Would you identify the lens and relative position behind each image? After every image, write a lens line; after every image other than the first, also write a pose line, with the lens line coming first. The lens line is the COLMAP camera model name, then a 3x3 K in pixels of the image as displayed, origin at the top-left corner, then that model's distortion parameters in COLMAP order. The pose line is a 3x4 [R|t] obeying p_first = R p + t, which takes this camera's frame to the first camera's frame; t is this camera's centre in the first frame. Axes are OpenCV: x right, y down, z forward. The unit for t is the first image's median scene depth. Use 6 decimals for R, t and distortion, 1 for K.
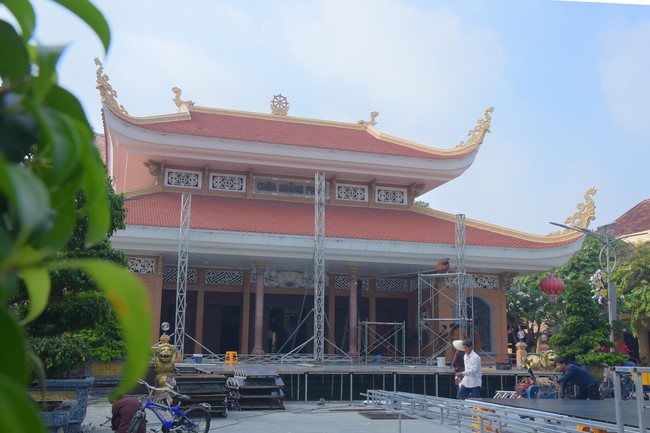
lens RADIAL K [[683.5, 0, 325.5], [0, 683.5, 222.0], [0, 0, 1]] dist [0.097770, 0.000000]
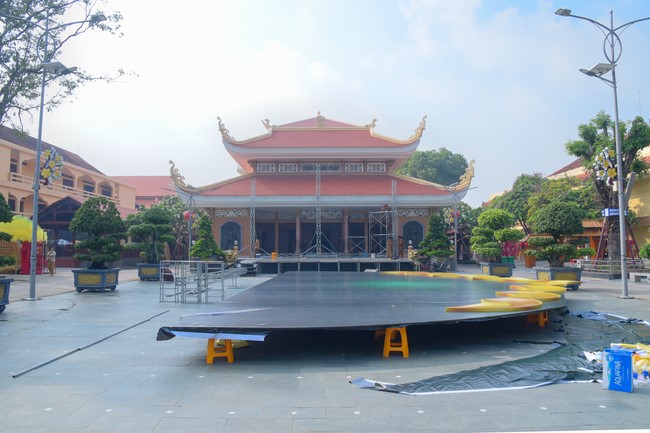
lens RADIAL K [[454.8, 0, 323.9], [0, 454.8, 213.0], [0, 0, 1]] dist [-0.013628, -0.000500]
pose [[0.958630, -0.035889, -0.282384, 0.324803], [0.067196, 0.992515, 0.101971, -0.054675], [0.276610, -0.116728, 0.953867, -0.244263]]
